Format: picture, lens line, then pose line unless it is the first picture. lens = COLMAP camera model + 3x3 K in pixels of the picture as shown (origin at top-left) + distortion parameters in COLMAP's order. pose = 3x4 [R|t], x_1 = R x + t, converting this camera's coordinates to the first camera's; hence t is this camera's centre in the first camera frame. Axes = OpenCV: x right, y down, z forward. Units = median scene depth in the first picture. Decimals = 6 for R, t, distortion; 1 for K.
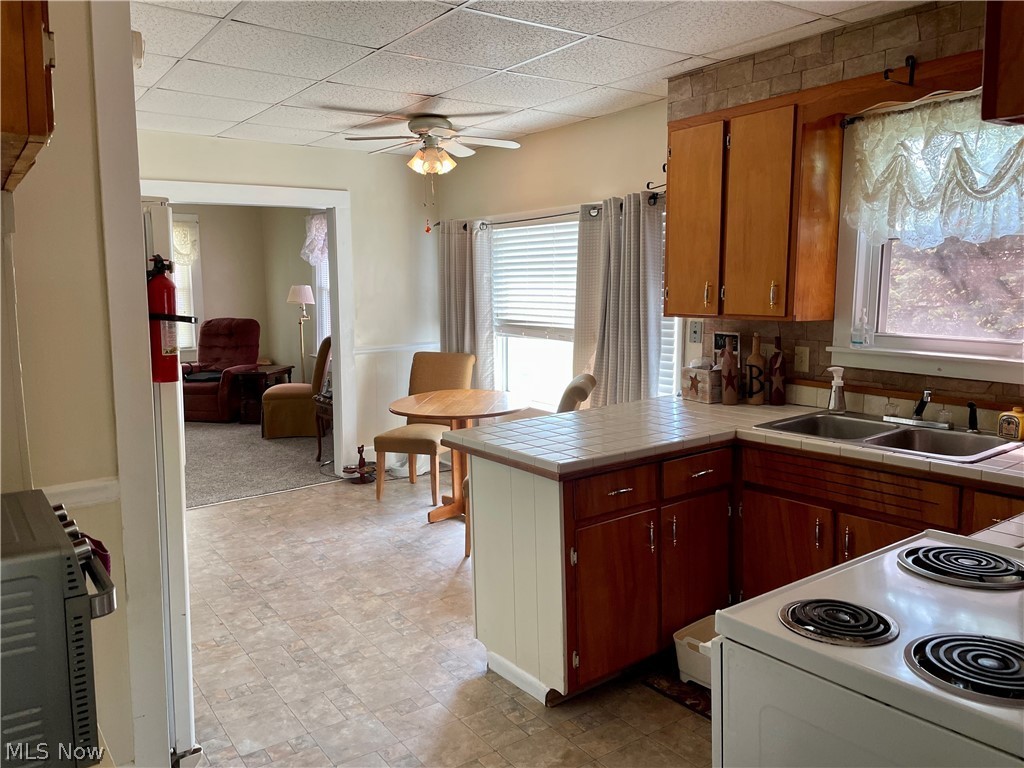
lens RADIAL K [[769.1, 0, 507.7], [0, 769.1, 373.9], [0, 0, 1]] dist [0.086010, -0.109798]
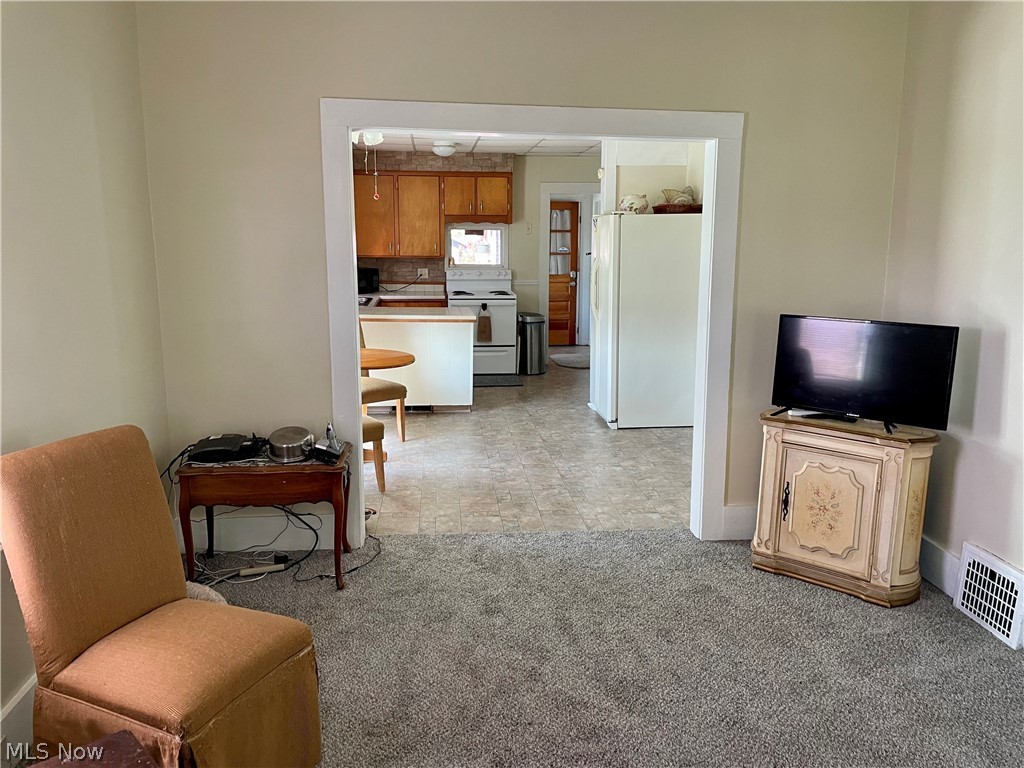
lens RADIAL K [[769.1, 0, 507.3], [0, 769.1, 374.4], [0, 0, 1]] dist [0.086010, -0.109798]
pose [[-0.863816, -0.085526, 0.496495, -1.076721], [0.062443, 0.959712, 0.273960, -0.302474], [-0.499923, 0.267654, -0.823674, 2.424182]]
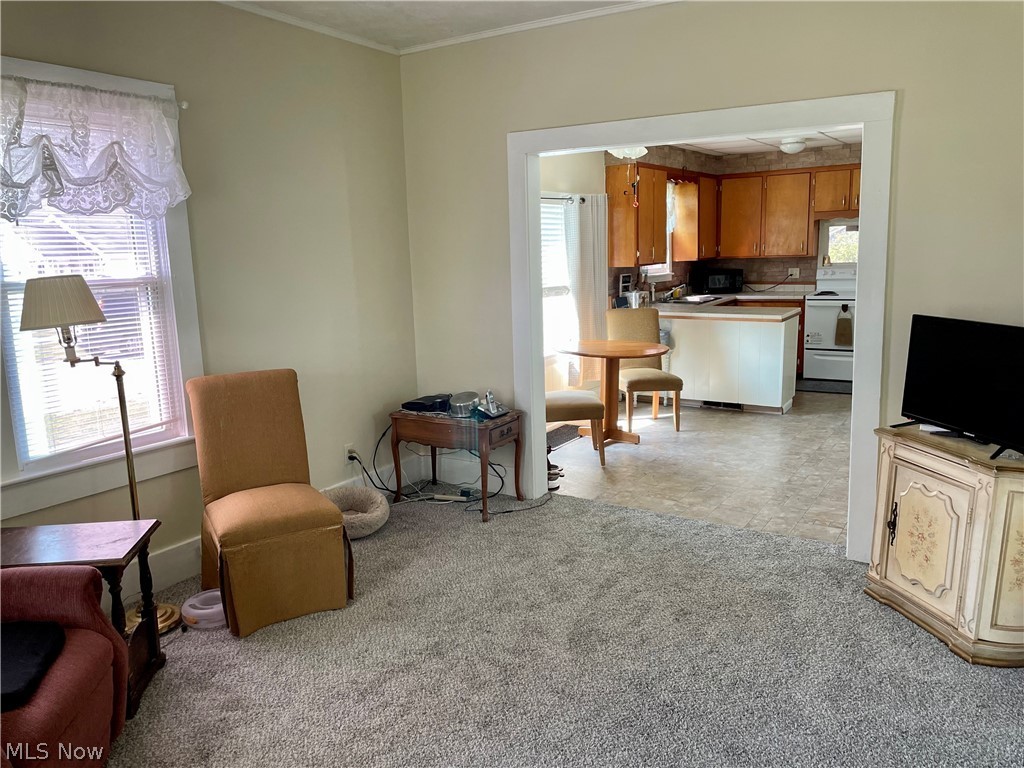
lens RADIAL K [[769.1, 0, 510.8], [0, 769.1, 376.3], [0, 0, 1]] dist [0.086010, -0.109798]
pose [[-0.372436, -0.135236, 0.918152, -1.542798], [0.144769, 0.968749, 0.201412, -0.256985], [-0.916697, 0.207933, -0.341219, 2.136008]]
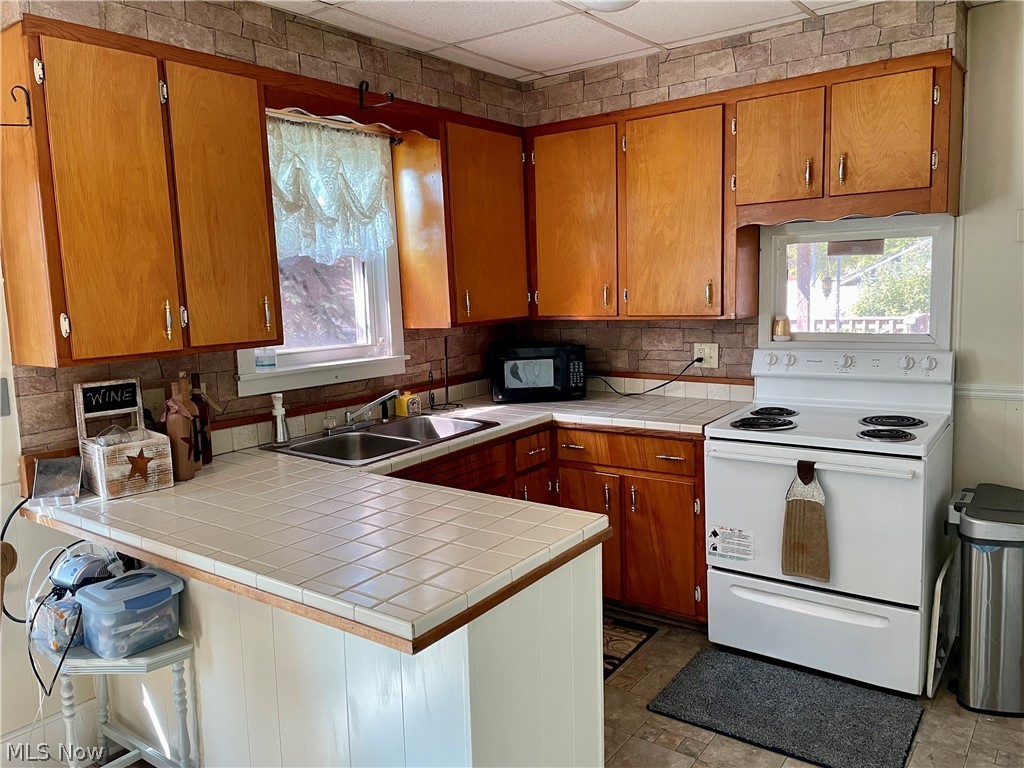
lens RADIAL K [[769.1, 0, 505.3], [0, 769.1, 377.3], [0, 0, 1]] dist [0.086010, -0.109798]
pose [[-0.297630, -0.098097, 0.949628, -0.459233], [0.152143, 0.977120, 0.148621, -0.111263], [-0.942480, 0.188714, -0.275895, 0.933023]]
